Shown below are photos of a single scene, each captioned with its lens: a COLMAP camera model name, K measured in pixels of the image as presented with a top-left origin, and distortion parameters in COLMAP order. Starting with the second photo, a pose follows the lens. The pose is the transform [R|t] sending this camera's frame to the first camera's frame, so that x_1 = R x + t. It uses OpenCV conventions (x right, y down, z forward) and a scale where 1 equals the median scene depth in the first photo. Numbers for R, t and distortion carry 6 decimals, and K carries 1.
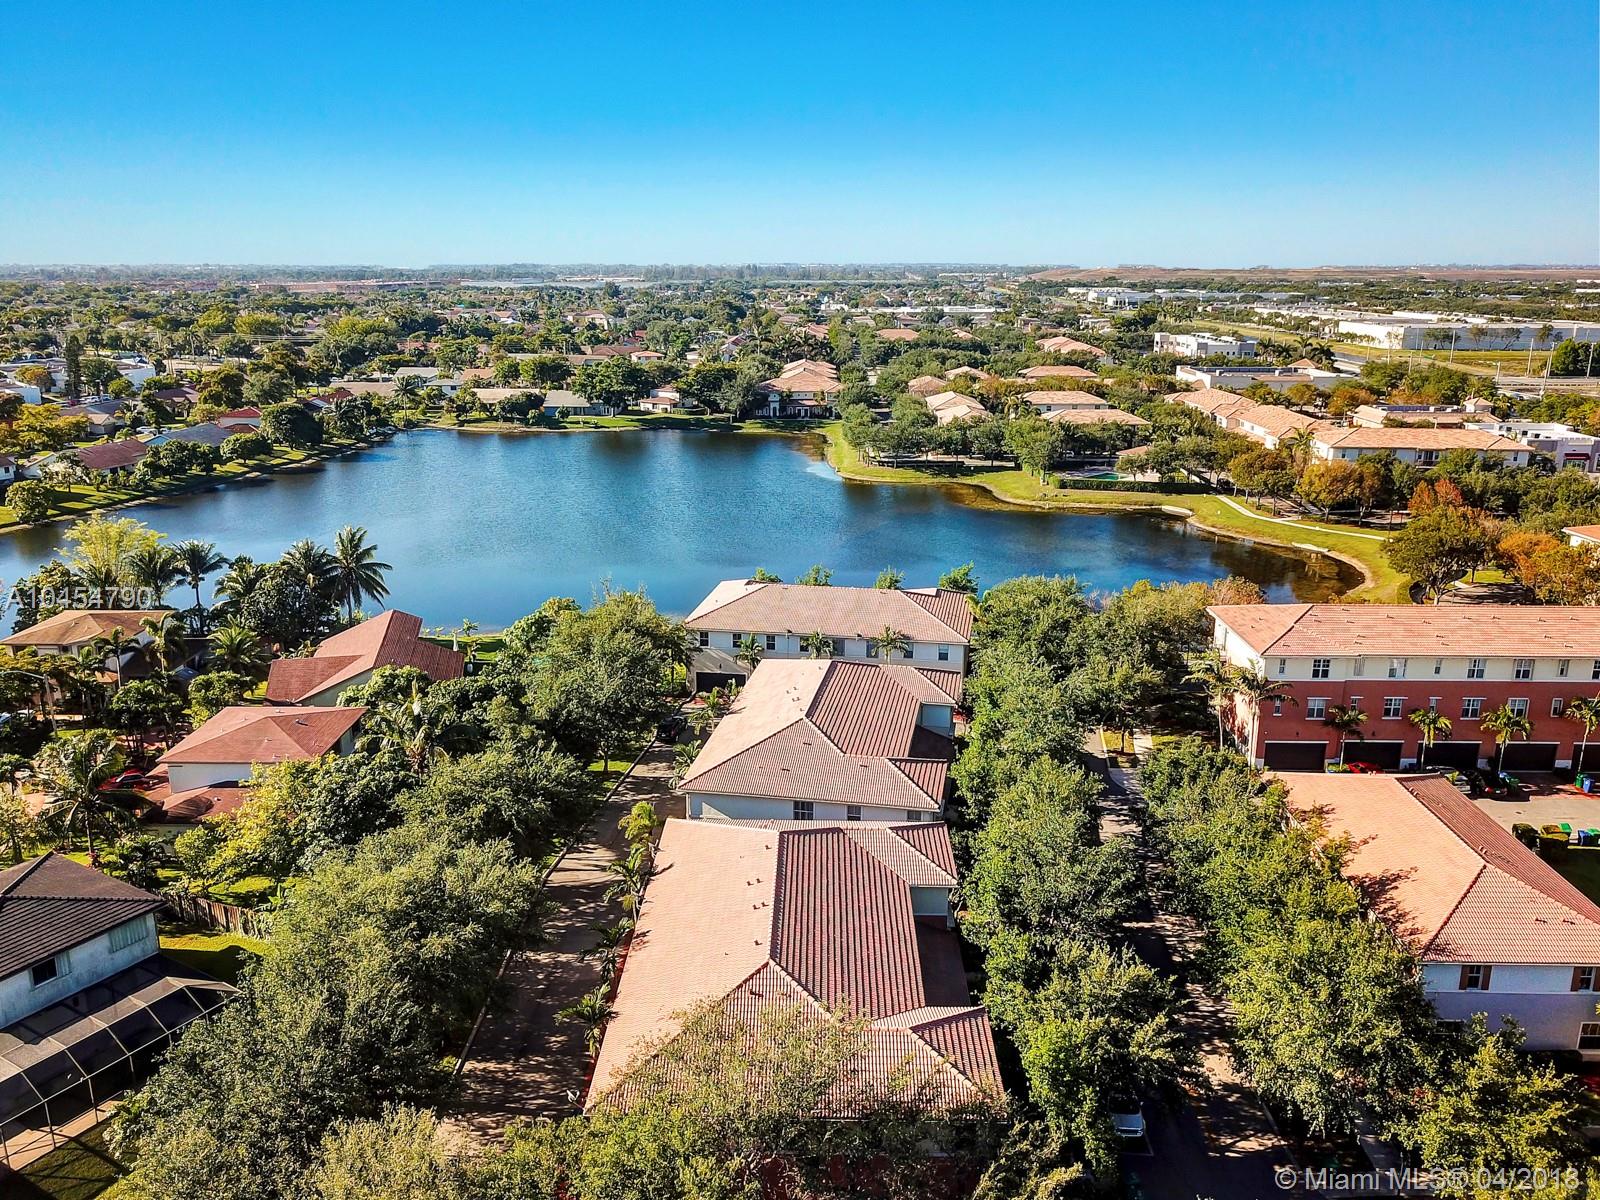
lens RADIAL K [[1245.2, 0, 800.0], [0, 1245.2, 600.0], [0, 0, 1]] dist [-0.006173, -0.007357]
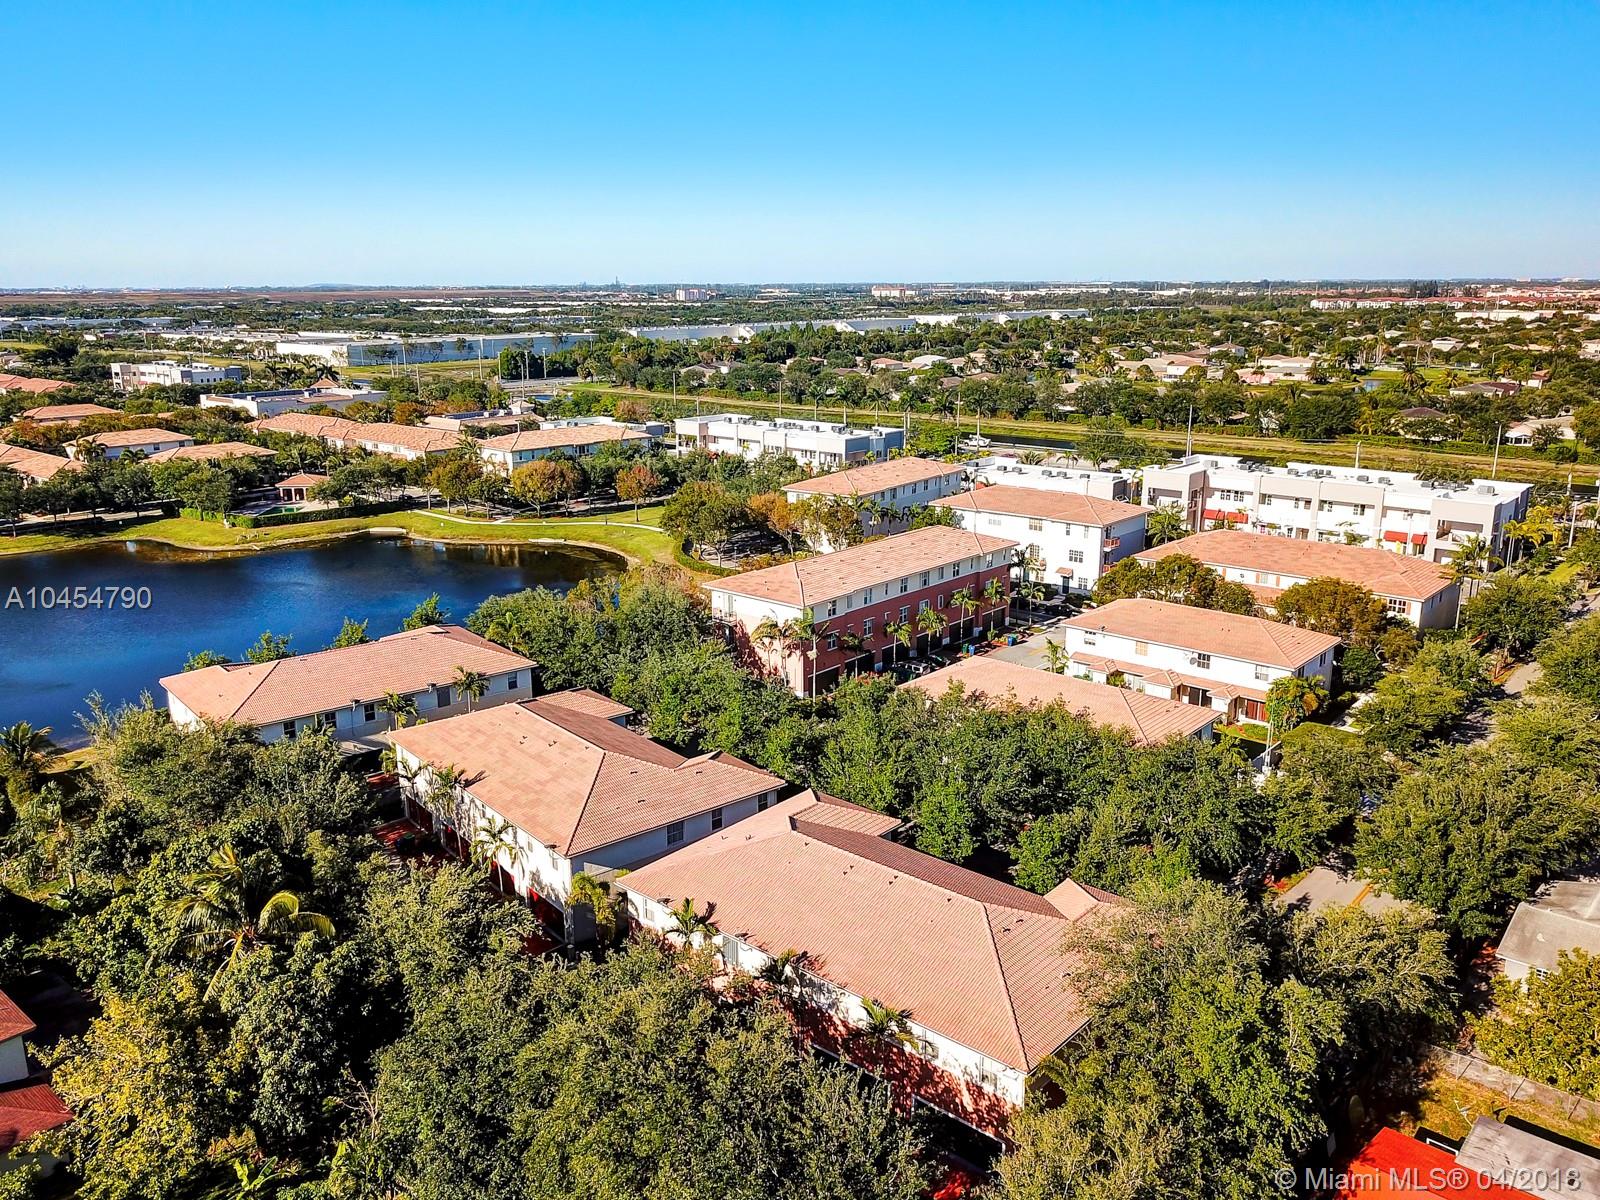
lens RADIAL K [[1245.2, 0, 800.0], [0, 1245.2, 600.0], [0, 0, 1]] dist [-0.006173, -0.007357]
pose [[0.634823, -0.193762, 0.747968, -0.237367], [0.206795, 0.975338, 0.077149, -0.025068], [-0.744469, 0.105700, 0.659236, 0.093389]]
